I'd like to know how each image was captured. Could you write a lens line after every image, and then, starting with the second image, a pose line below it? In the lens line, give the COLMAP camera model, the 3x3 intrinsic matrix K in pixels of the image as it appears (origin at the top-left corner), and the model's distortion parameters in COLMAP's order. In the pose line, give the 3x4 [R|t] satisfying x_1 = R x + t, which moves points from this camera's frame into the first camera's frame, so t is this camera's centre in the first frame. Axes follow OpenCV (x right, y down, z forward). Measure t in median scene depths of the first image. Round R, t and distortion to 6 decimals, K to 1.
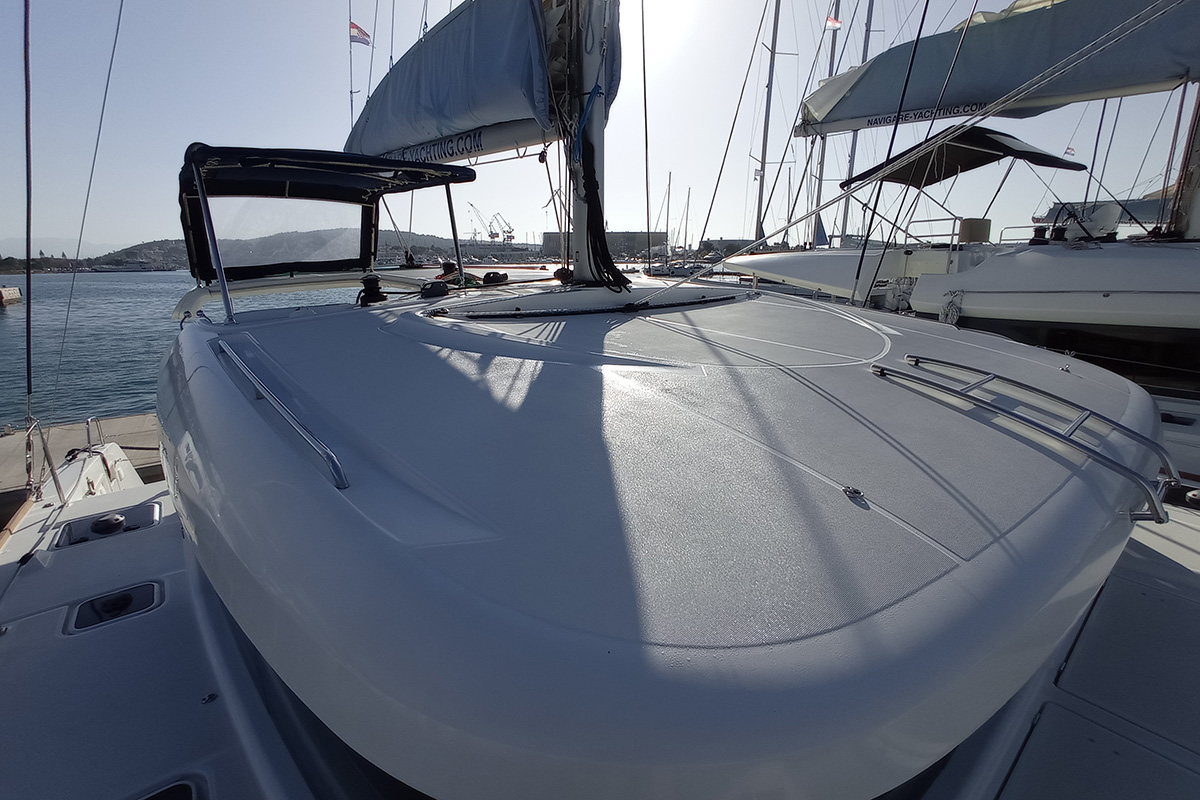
lens RADIAL K [[537.7, 0, 592.9], [0, 537.7, 396.3], [0, 0, 1]] dist [-0.027545, 0.006449]
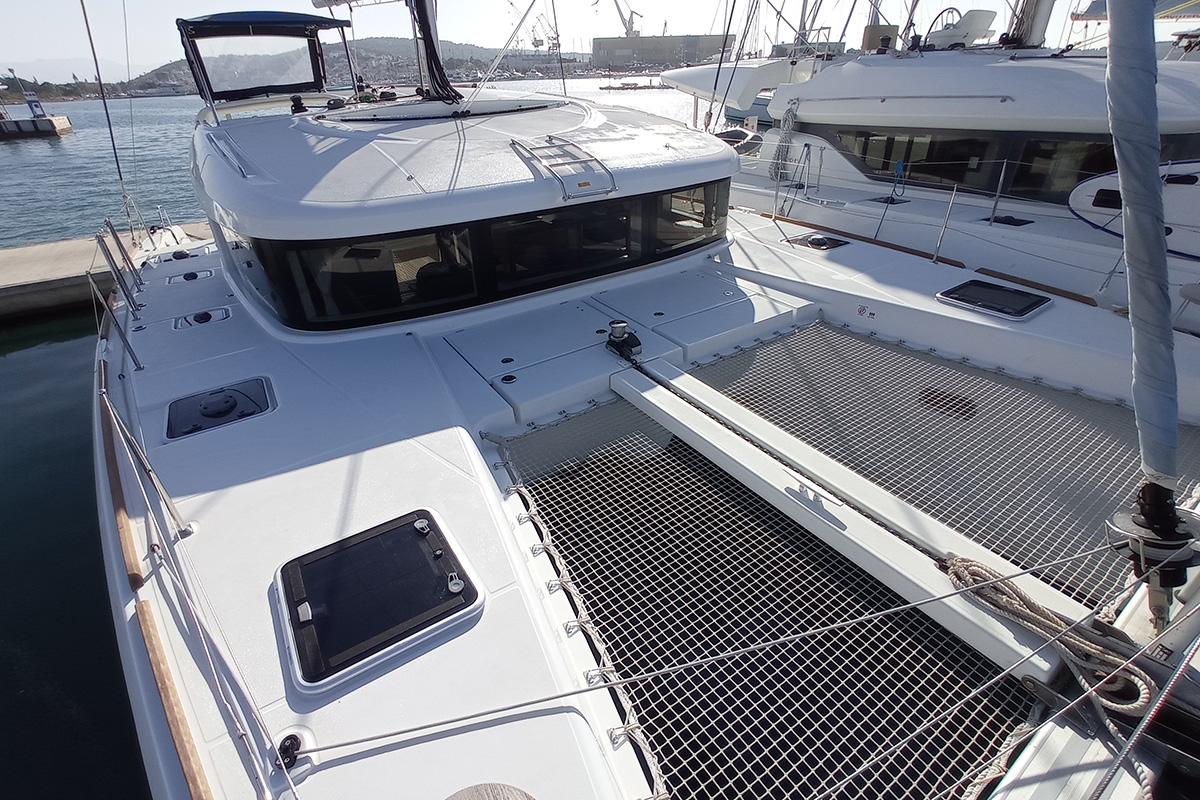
lens RADIAL K [[537.7, 0, 592.9], [0, 537.7, 396.3], [0, 0, 1]] dist [-0.027545, 0.006449]
pose [[0.995684, 0.033033, -0.086732, 0.442840], [-0.006153, 0.955953, 0.293456, 0.116466], [0.092605, -0.291656, 0.952030, -0.490158]]
